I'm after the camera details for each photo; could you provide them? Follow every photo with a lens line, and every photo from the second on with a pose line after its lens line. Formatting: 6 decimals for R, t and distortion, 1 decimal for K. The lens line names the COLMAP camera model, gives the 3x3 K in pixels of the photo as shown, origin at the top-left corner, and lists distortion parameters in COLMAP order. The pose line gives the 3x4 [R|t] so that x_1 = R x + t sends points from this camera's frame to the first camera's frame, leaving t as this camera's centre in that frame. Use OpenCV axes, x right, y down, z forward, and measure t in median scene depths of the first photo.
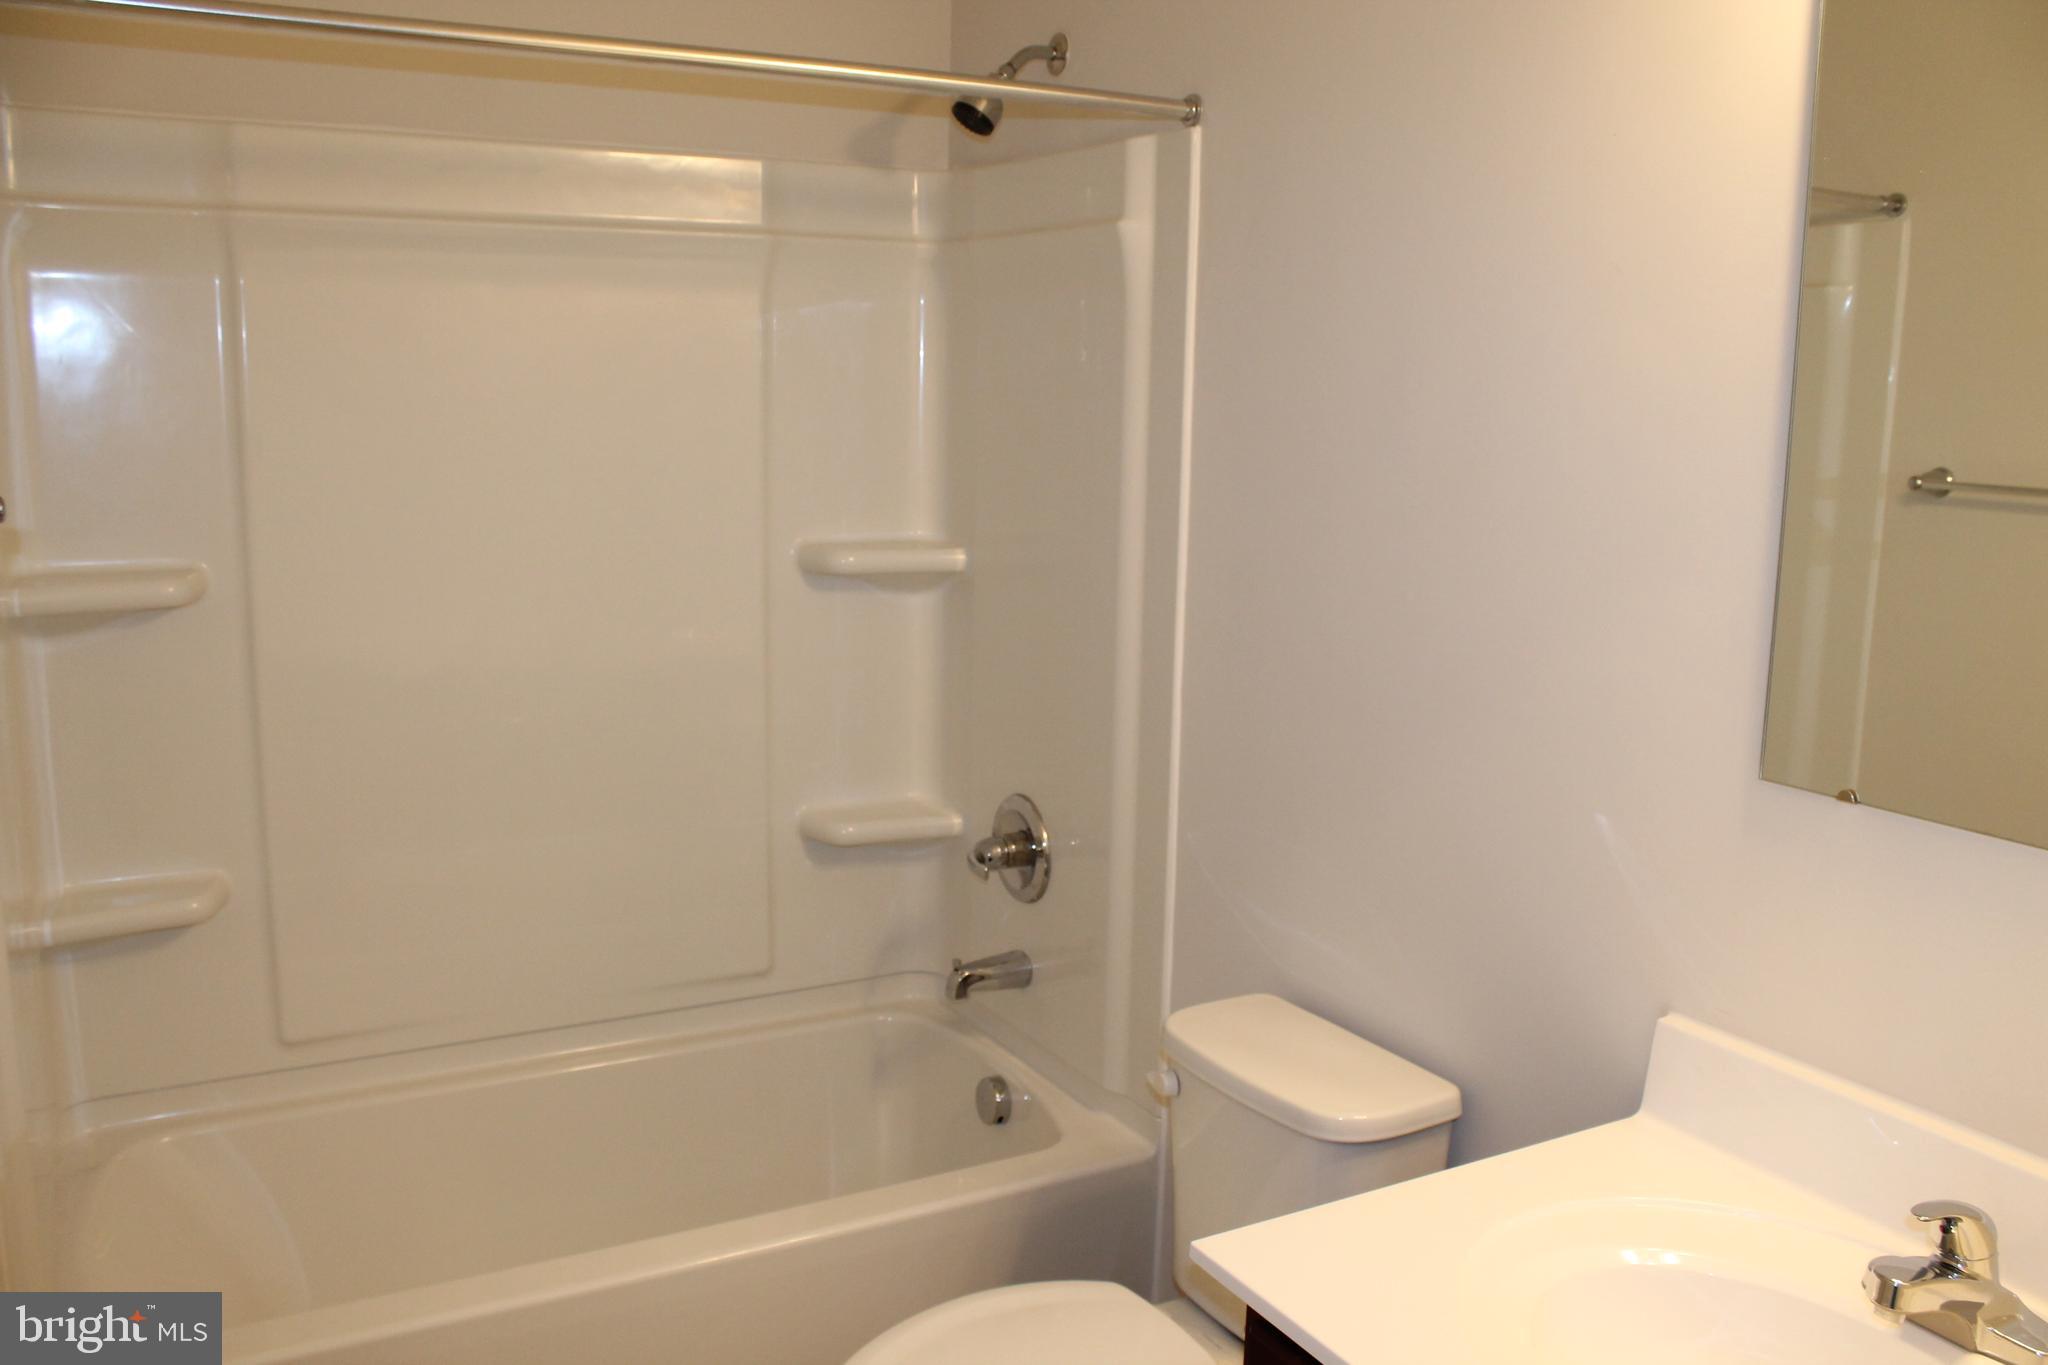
lens RADIAL K [[1704.1, 0, 1011.3], [0, 1704.1, 682.4], [0, 0, 1]] dist [-0.159660, 0.131826]
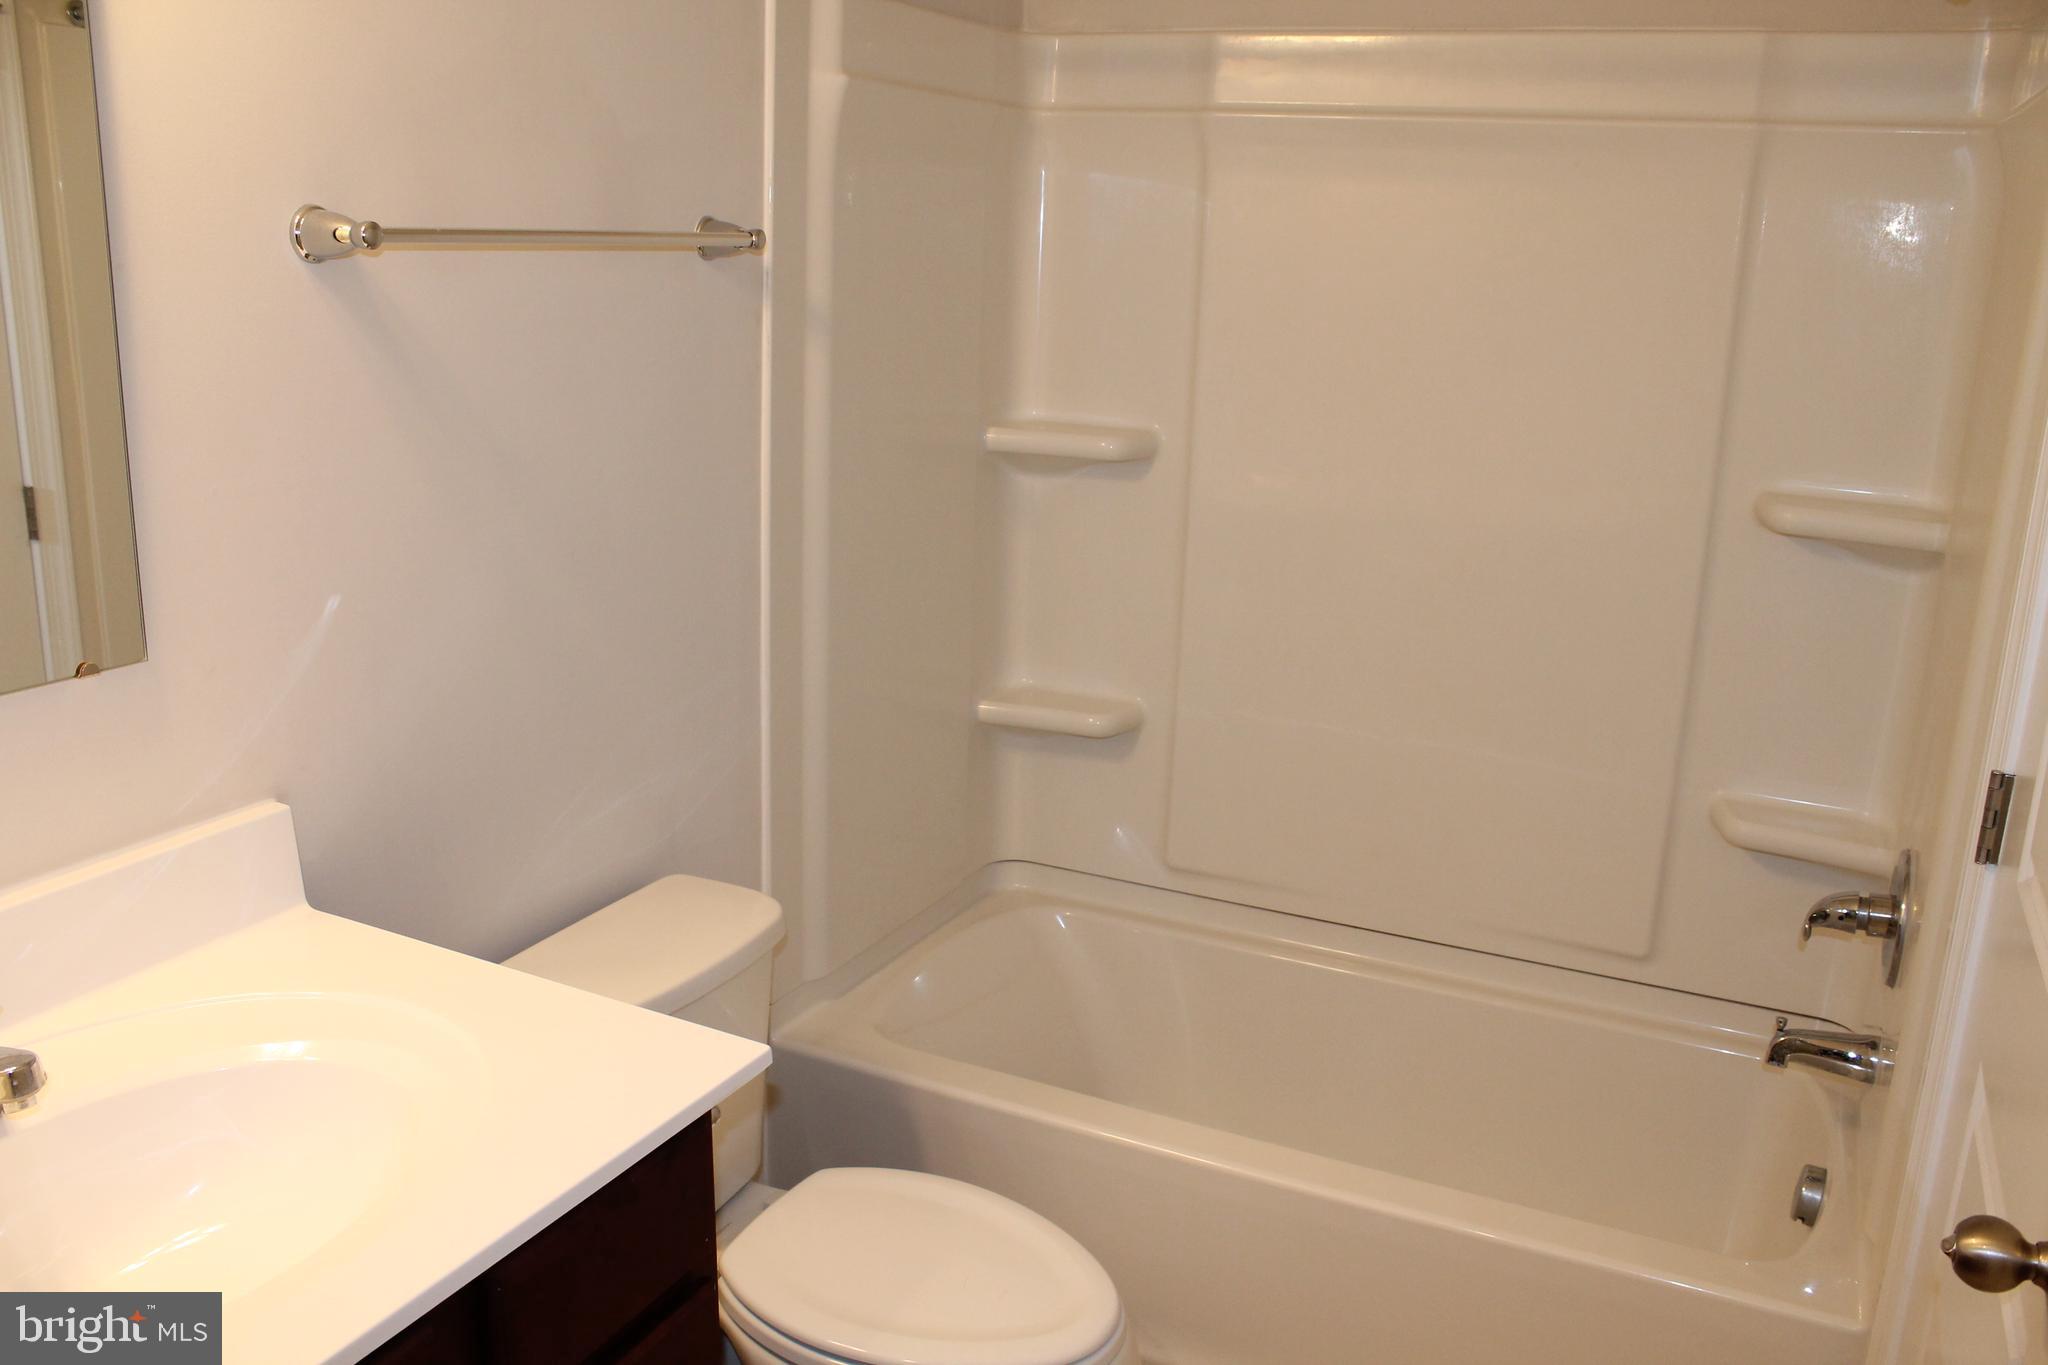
lens RADIAL K [[1704.1, 0, 1010.8], [0, 1704.1, 689.4], [0, 0, 1]] dist [-0.159660, 0.131826]
pose [[0.568214, 0.209081, -0.795876, 0.384865], [-0.170534, 0.976105, 0.134676, -0.034353], [0.805016, 0.059199, 0.590292, 0.231072]]
